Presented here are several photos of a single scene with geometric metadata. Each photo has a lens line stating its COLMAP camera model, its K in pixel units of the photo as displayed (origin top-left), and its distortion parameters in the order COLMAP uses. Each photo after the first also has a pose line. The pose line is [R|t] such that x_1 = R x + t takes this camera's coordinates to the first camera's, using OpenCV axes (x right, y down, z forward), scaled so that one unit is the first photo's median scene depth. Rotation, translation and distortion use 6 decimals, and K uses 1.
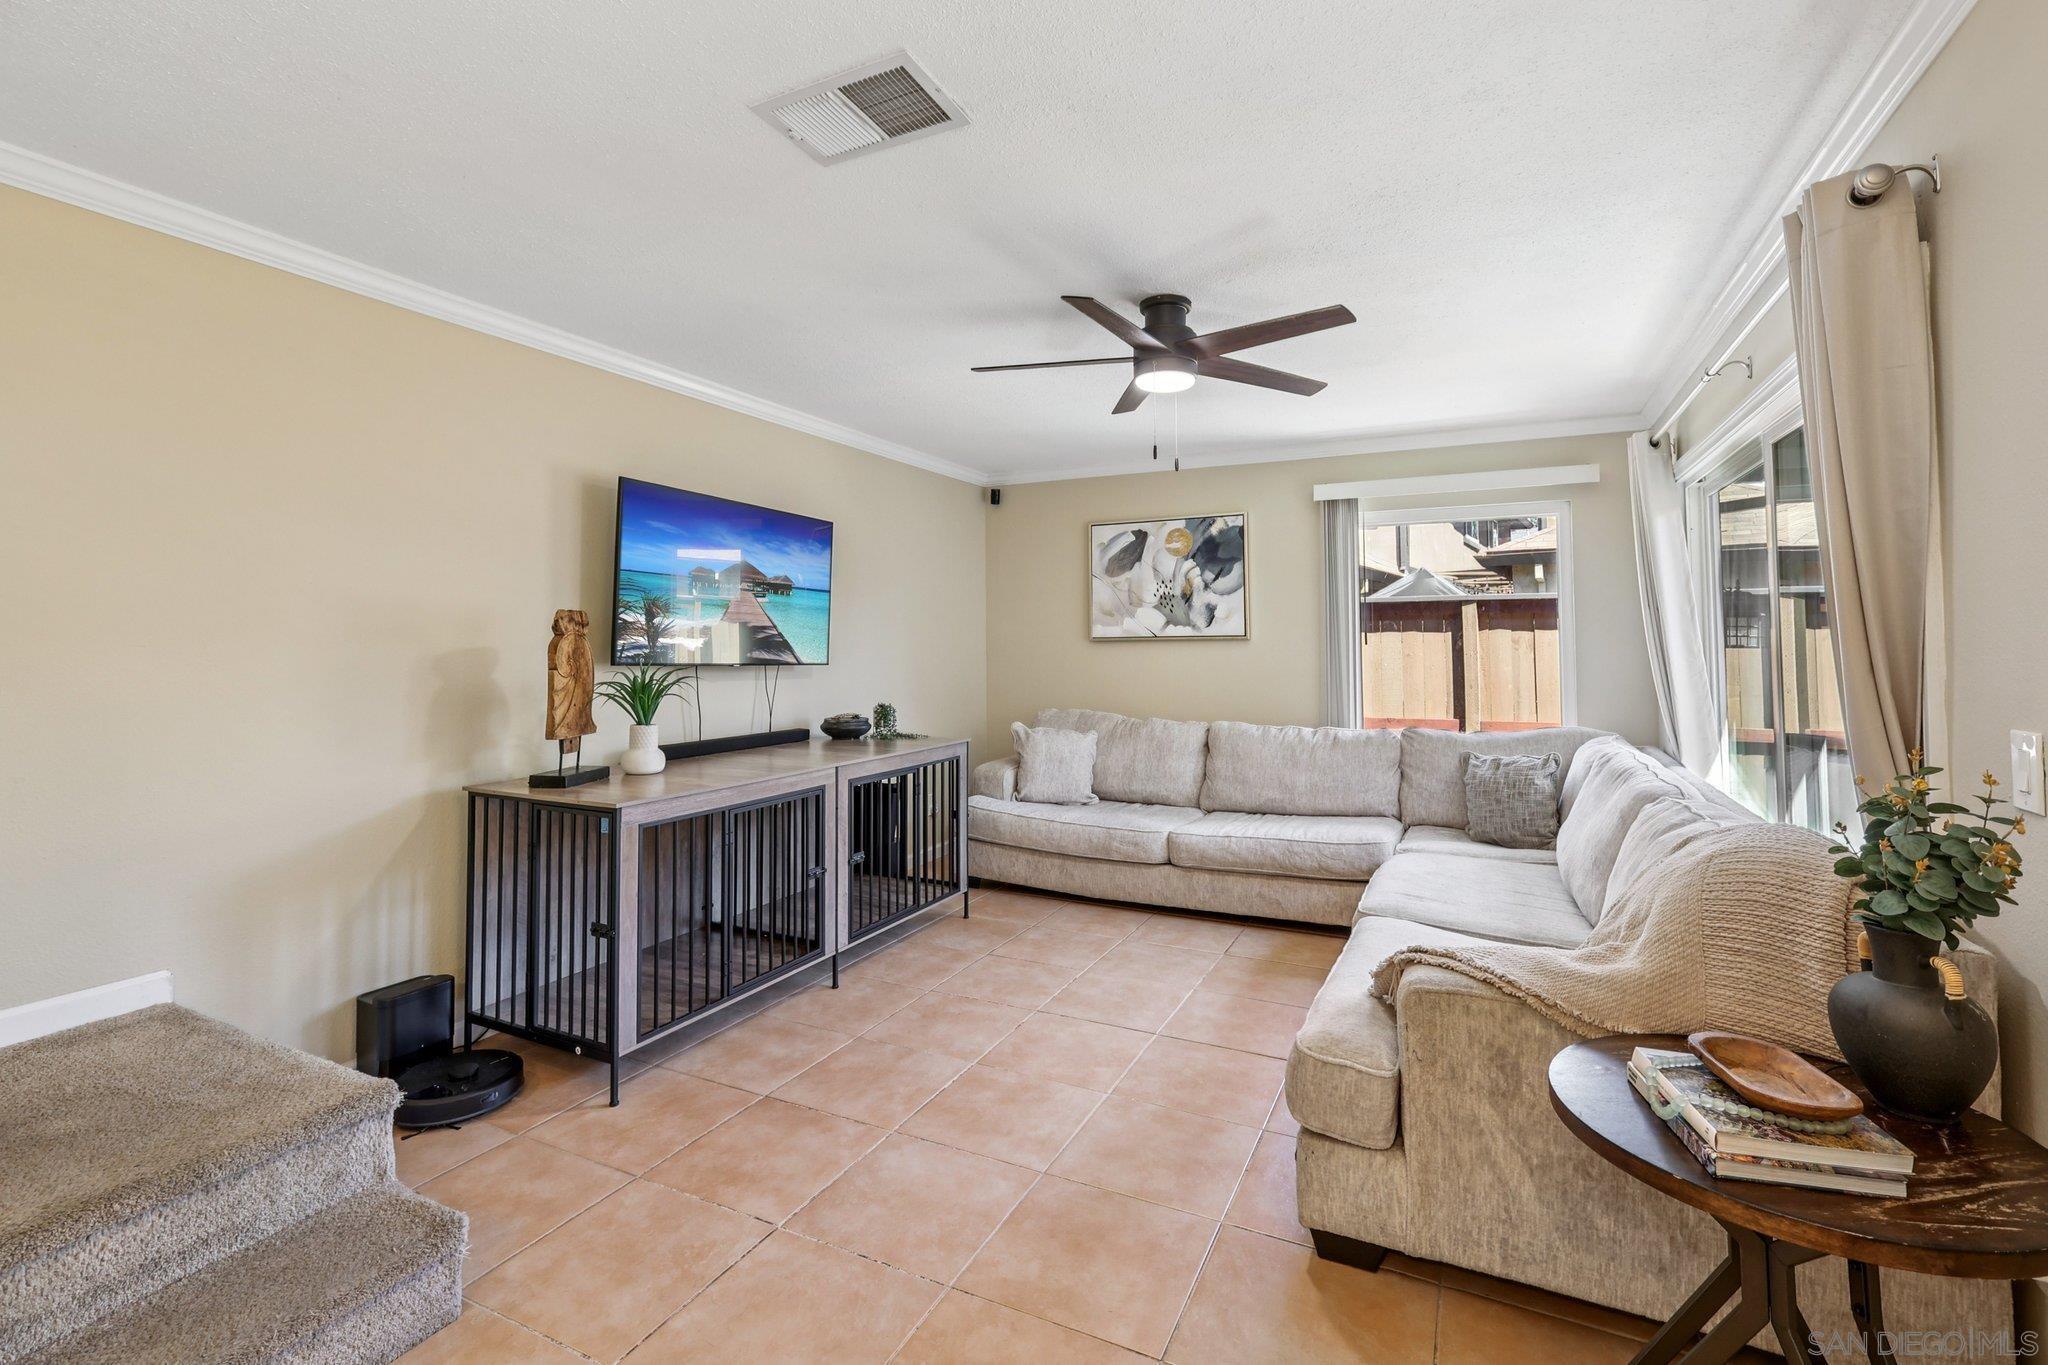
lens RADIAL K [[914.3, 0, 1032.8], [0, 914.3, 608.7], [0, 0, 1]] dist [0.001918, 0.000266]
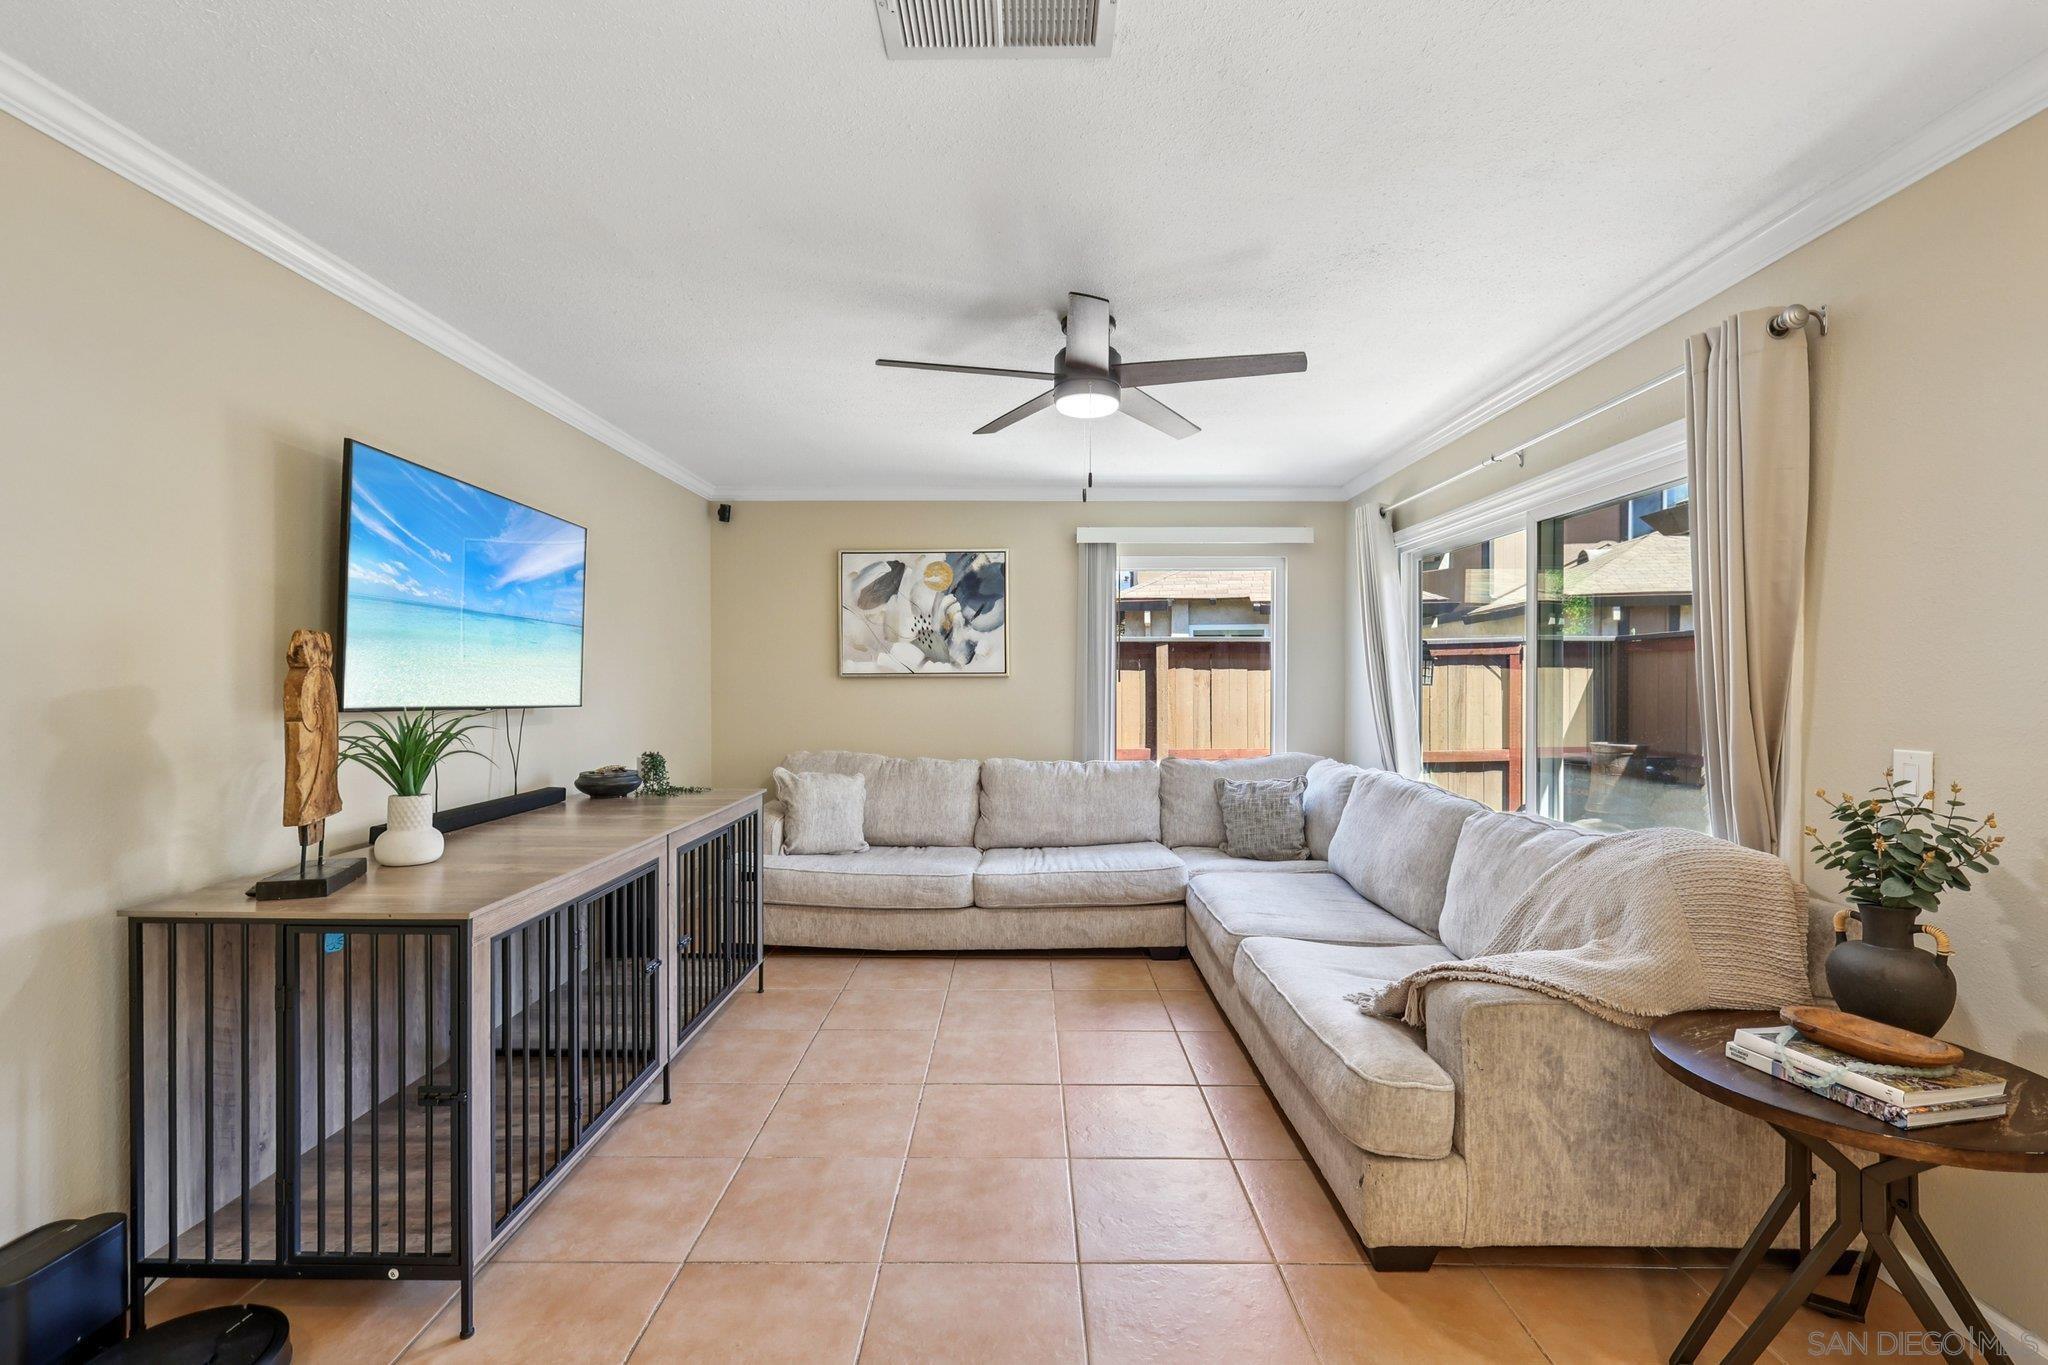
lens RADIAL K [[896.7, 0, 1021.4], [0, 896.7, 682.9], [0, 0, 1]] dist [0.000827, 0.000258]
pose [[0.900877, 0.000837, 0.434074, -0.224072], [-0.019428, 0.999074, 0.038394, 0.002995], [-0.433640, -0.043022, 0.900059, 0.128302]]
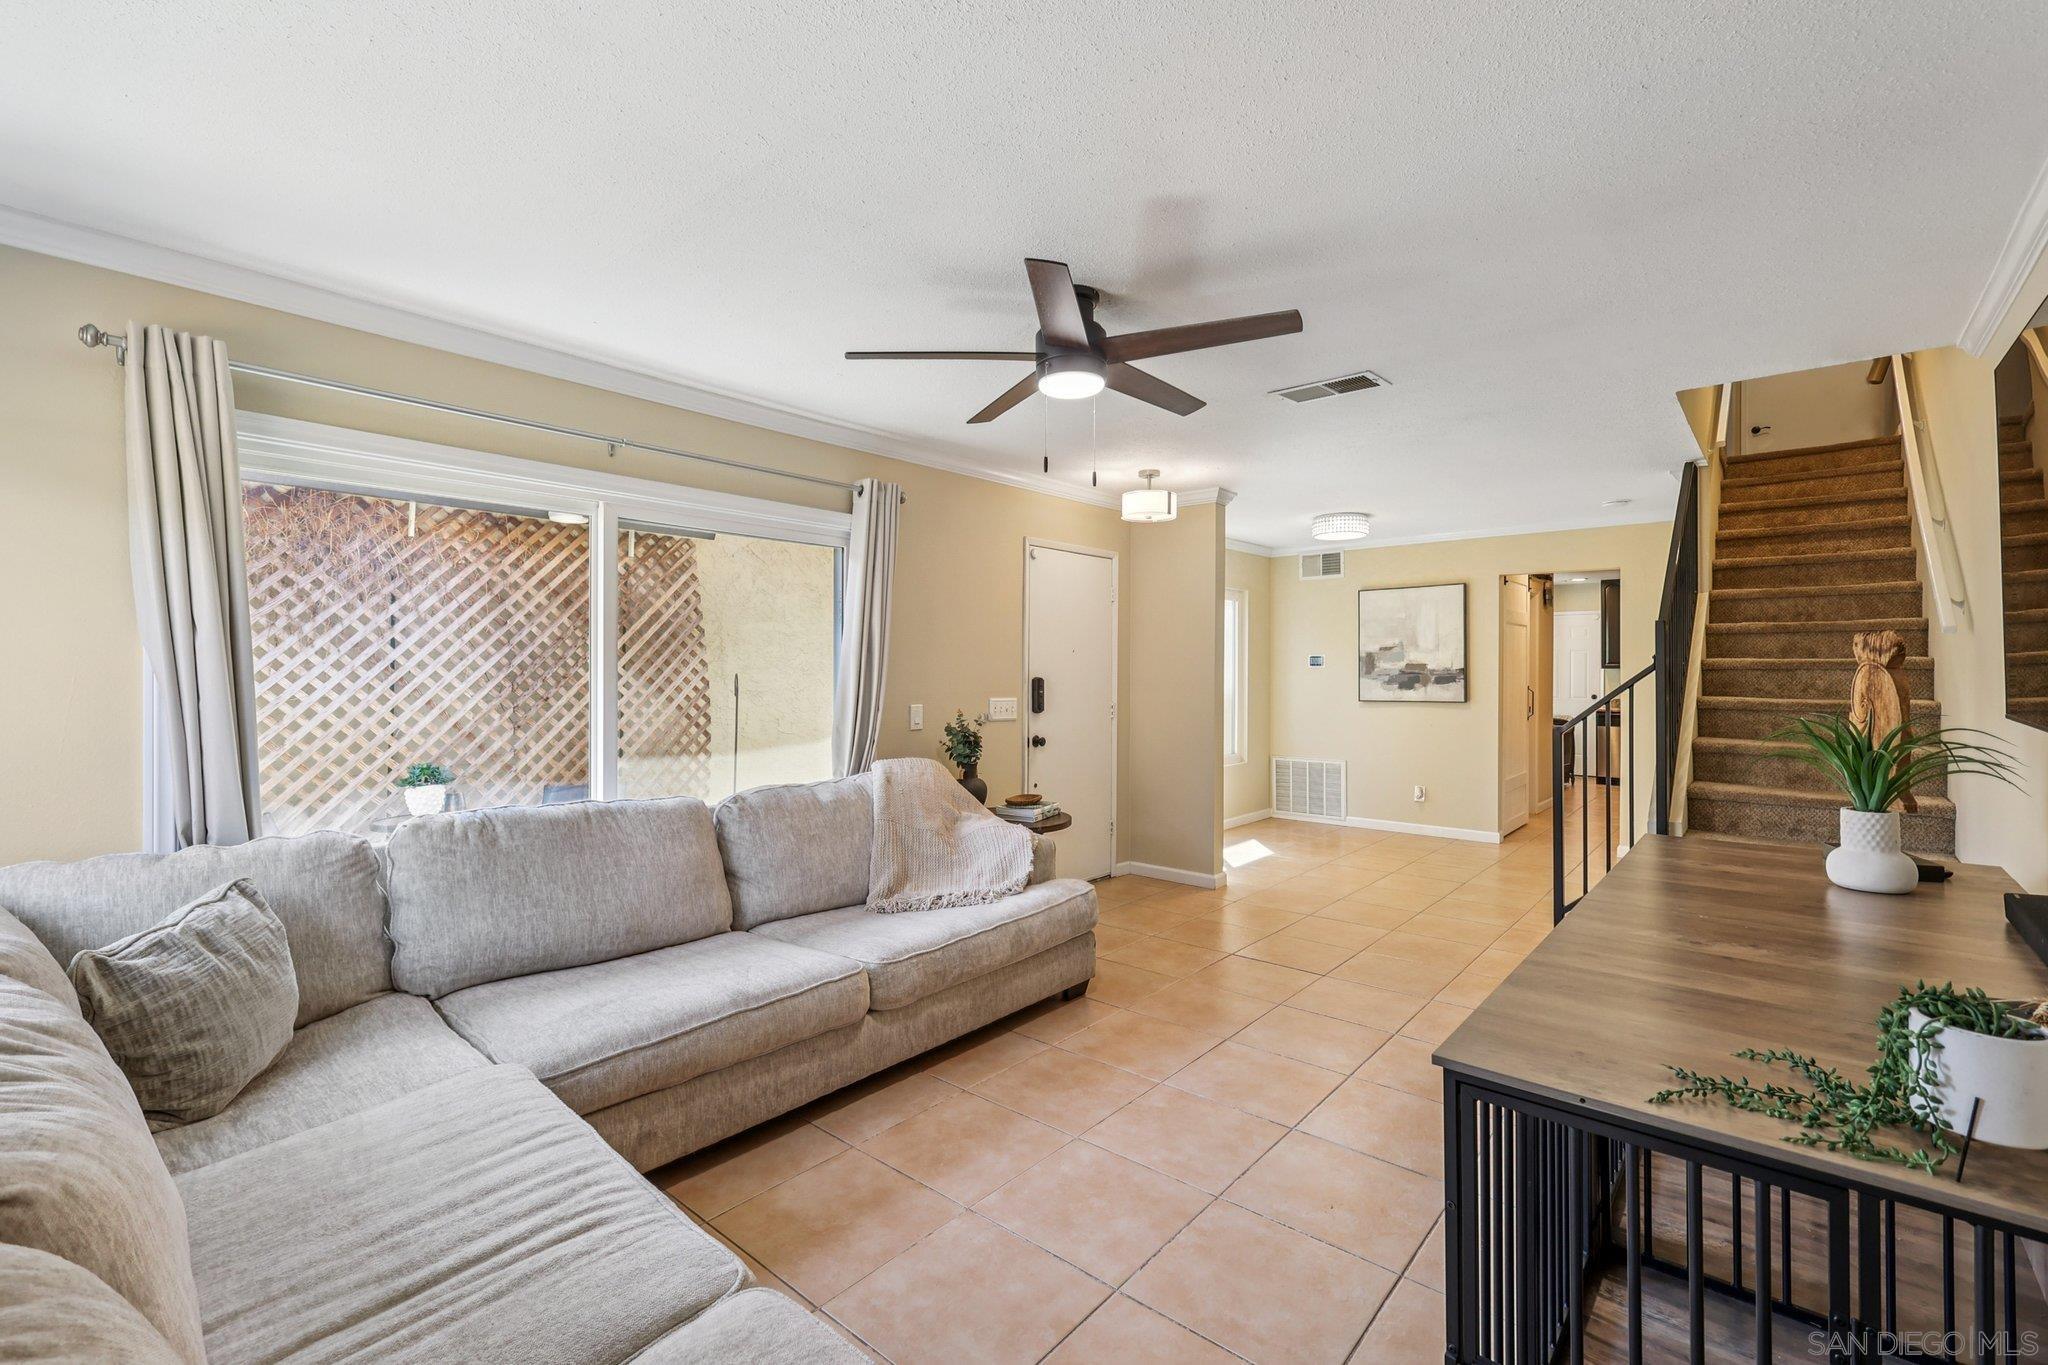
lens RADIAL K [[888.0, 0, 1023.2], [0, 888.0, 671.5], [0, 0, 1]] dist [0.002705, 0.000230]
pose [[-0.967172, 0.002112, 0.254116, -0.018877], [-0.008812, 0.999085, -0.041842, 0.048036], [-0.253972, -0.042708, -0.966268, 1.297768]]
